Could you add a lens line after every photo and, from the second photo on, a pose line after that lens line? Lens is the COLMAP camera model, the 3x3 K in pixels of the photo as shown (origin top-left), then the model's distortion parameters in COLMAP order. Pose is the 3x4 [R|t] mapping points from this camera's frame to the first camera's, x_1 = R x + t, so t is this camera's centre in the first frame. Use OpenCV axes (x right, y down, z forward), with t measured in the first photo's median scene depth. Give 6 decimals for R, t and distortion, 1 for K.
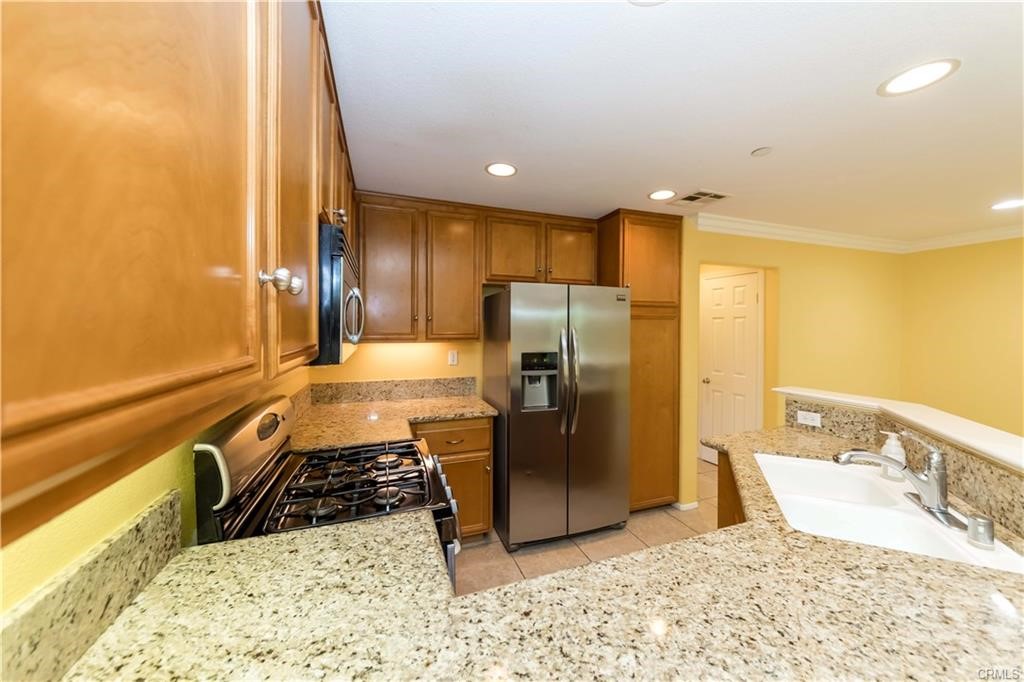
lens RADIAL K [[369.4, 0, 519.1], [0, 369.4, 330.5], [0, 0, 1]] dist [-0.001977, 0.001486]
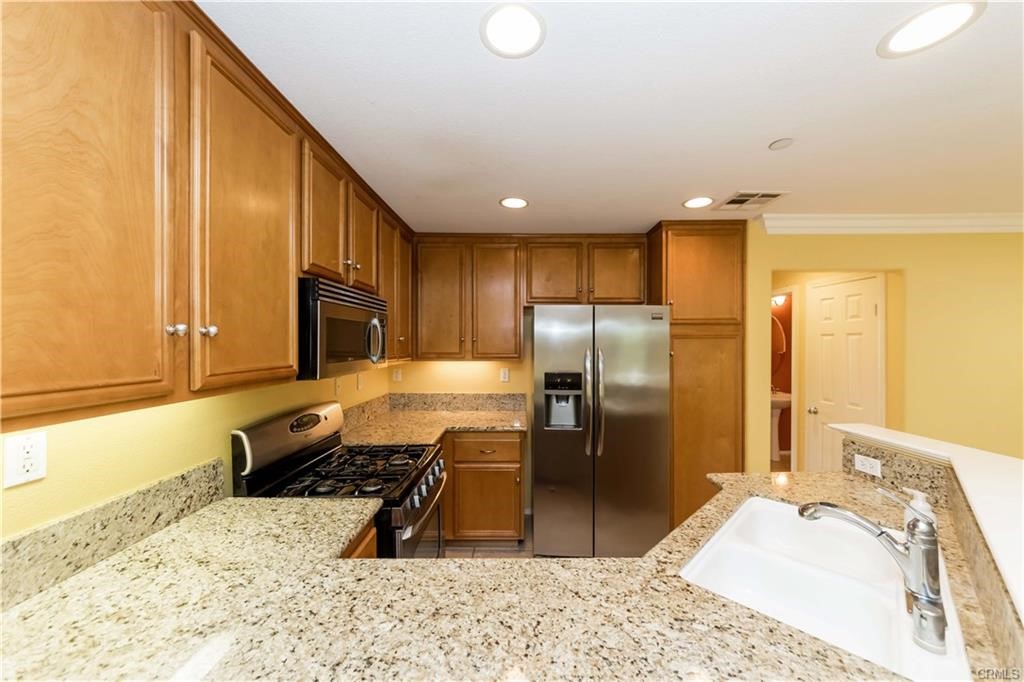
lens RADIAL K [[369.4, 0, 517.0], [0, 369.4, 343.9], [0, 0, 1]] dist [-0.001977, 0.001486]
pose [[0.936146, -0.002723, -0.351602, 0.299291], [0.000734, 0.999983, -0.005791, -0.014394], [0.351612, 0.005163, 0.936132, -0.005126]]
